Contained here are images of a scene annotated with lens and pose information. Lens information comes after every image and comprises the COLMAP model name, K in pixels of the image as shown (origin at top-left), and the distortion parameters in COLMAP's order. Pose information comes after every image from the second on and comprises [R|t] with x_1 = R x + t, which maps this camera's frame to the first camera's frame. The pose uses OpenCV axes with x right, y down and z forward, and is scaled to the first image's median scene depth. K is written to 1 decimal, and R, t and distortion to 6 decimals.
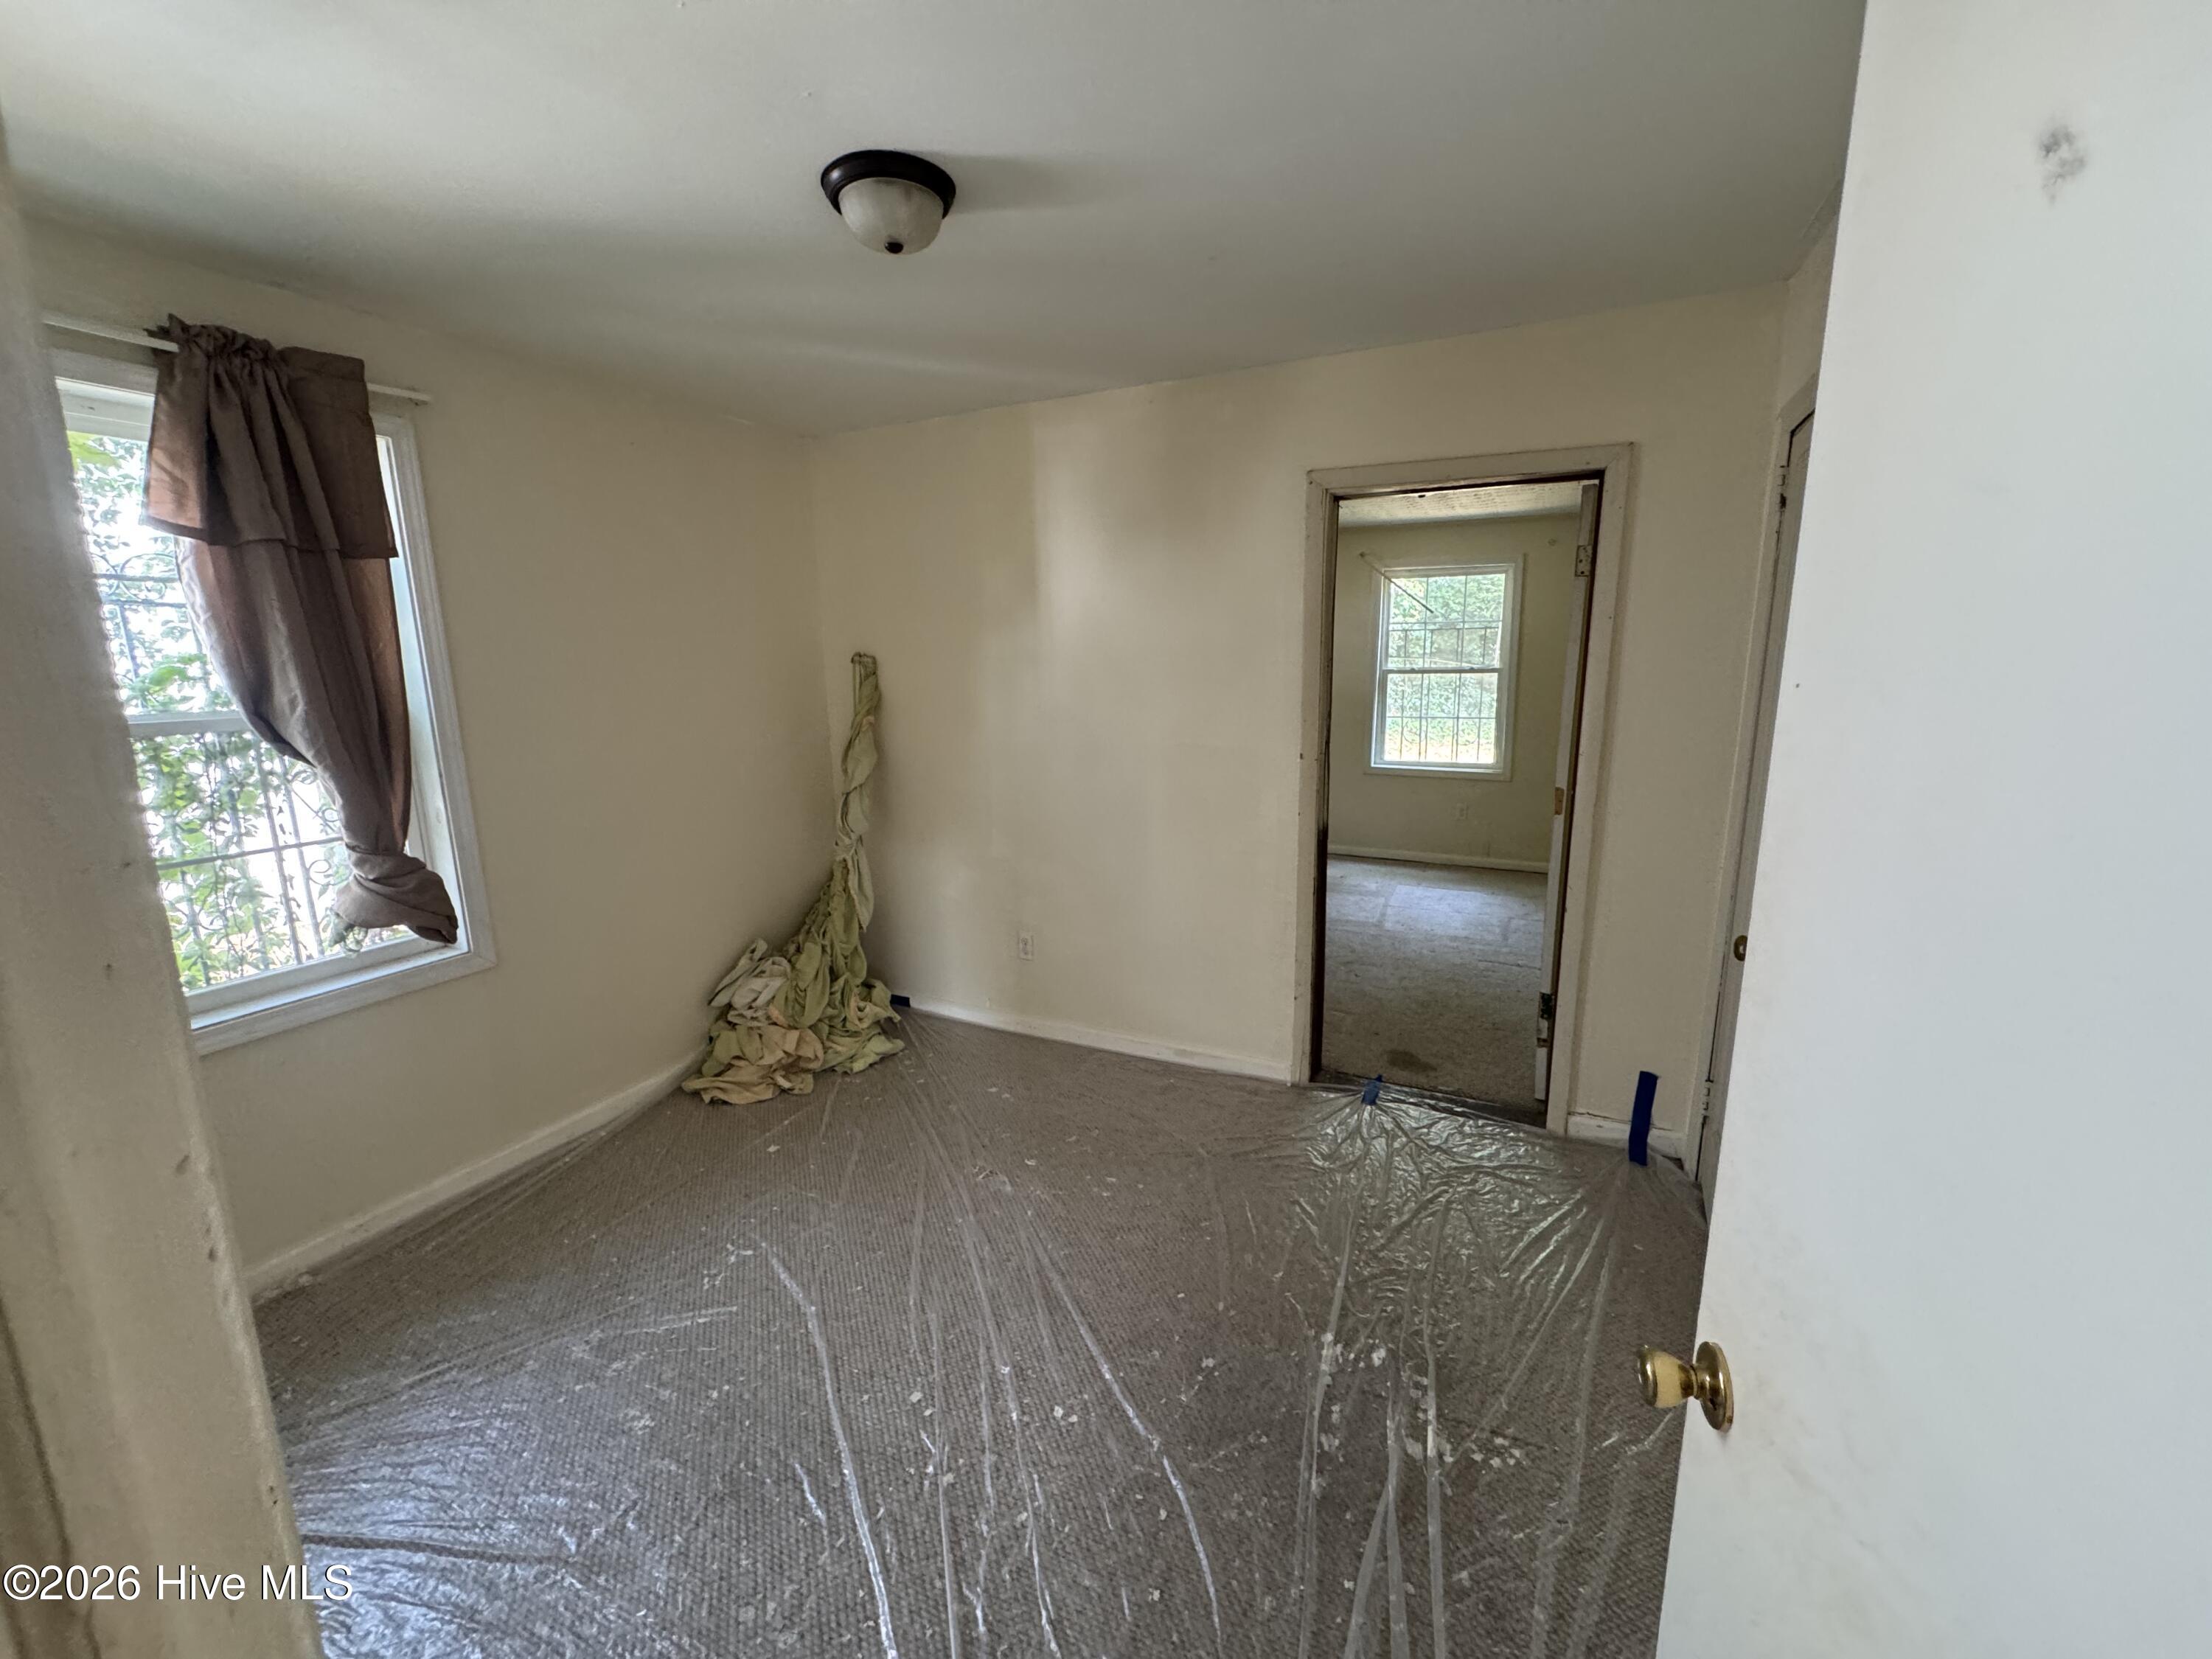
lens RADIAL K [[885.3, 0, 1108.4], [0, 885.3, 831.7], [0, 0, 1]] dist [-0.000360, -0.000020]
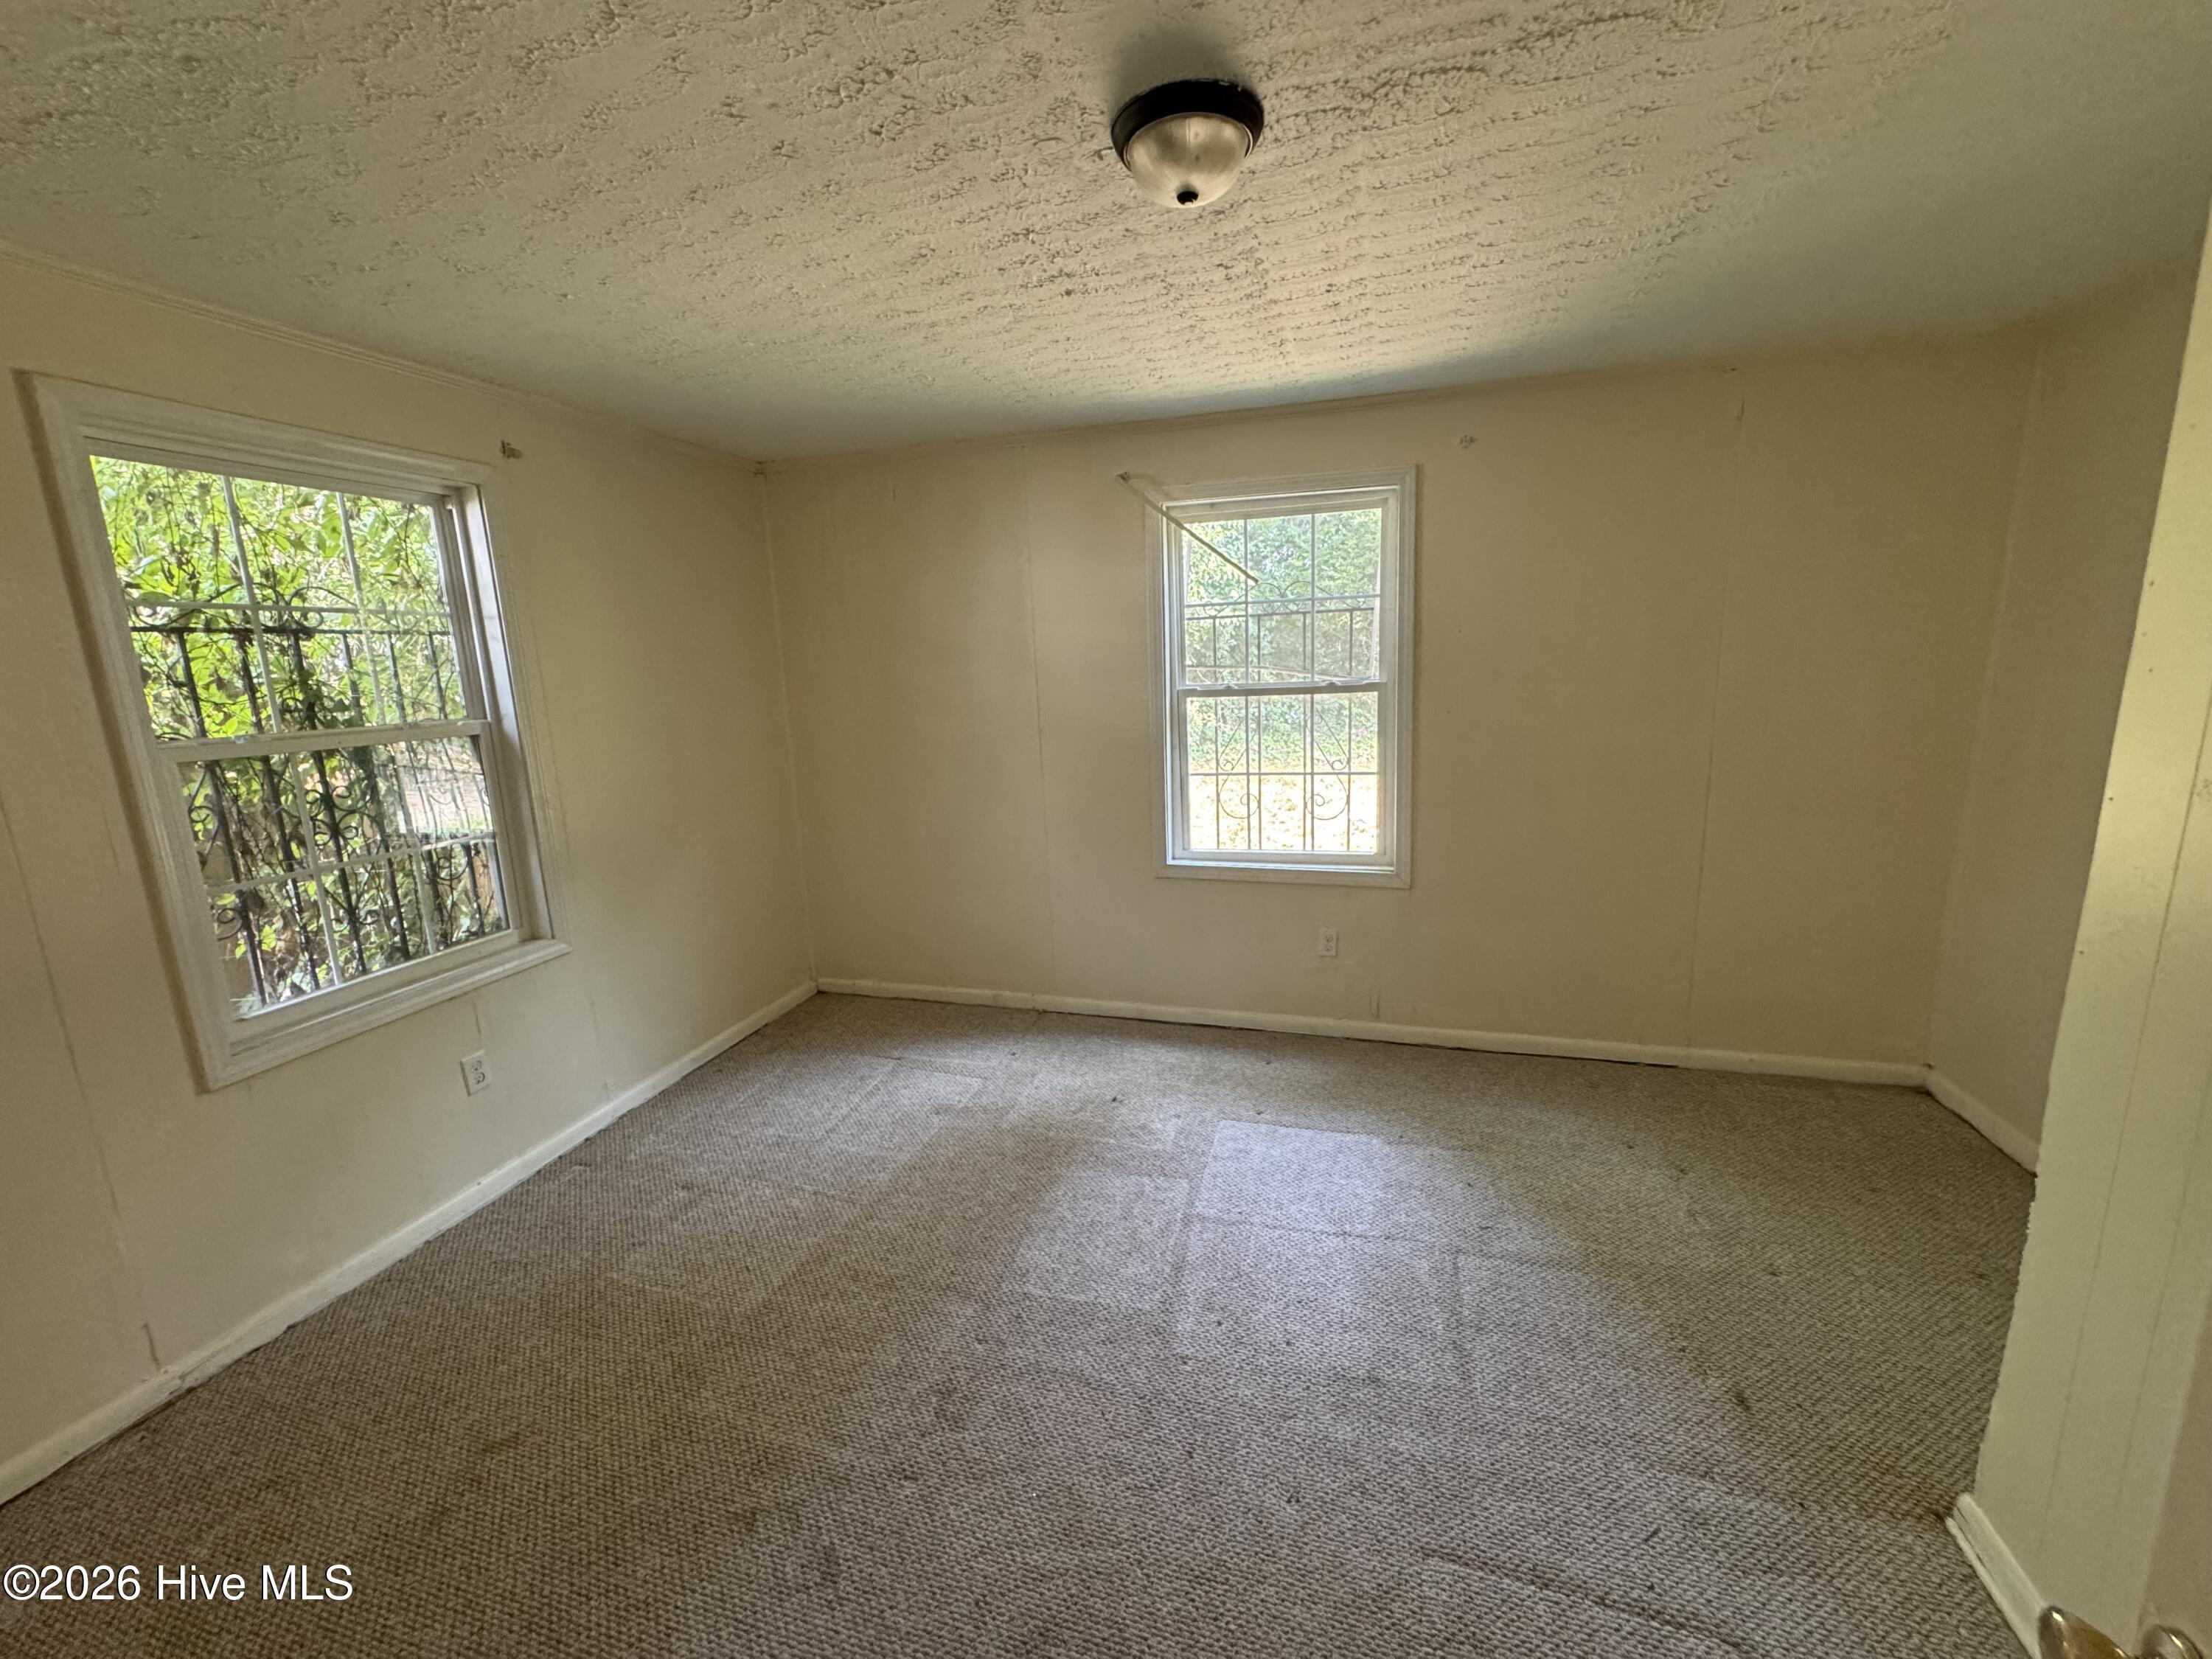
lens RADIAL K [[885.3, 0, 1103.7], [0, 885.3, 829.0], [0, 0, 1]] dist [-0.000360, -0.000020]
pose [[0.987411, -0.053137, 0.148982, 0.190623], [0.054652, 0.998487, -0.006085, -0.102151], [-0.148433, 0.014150, 0.988821, 0.494739]]
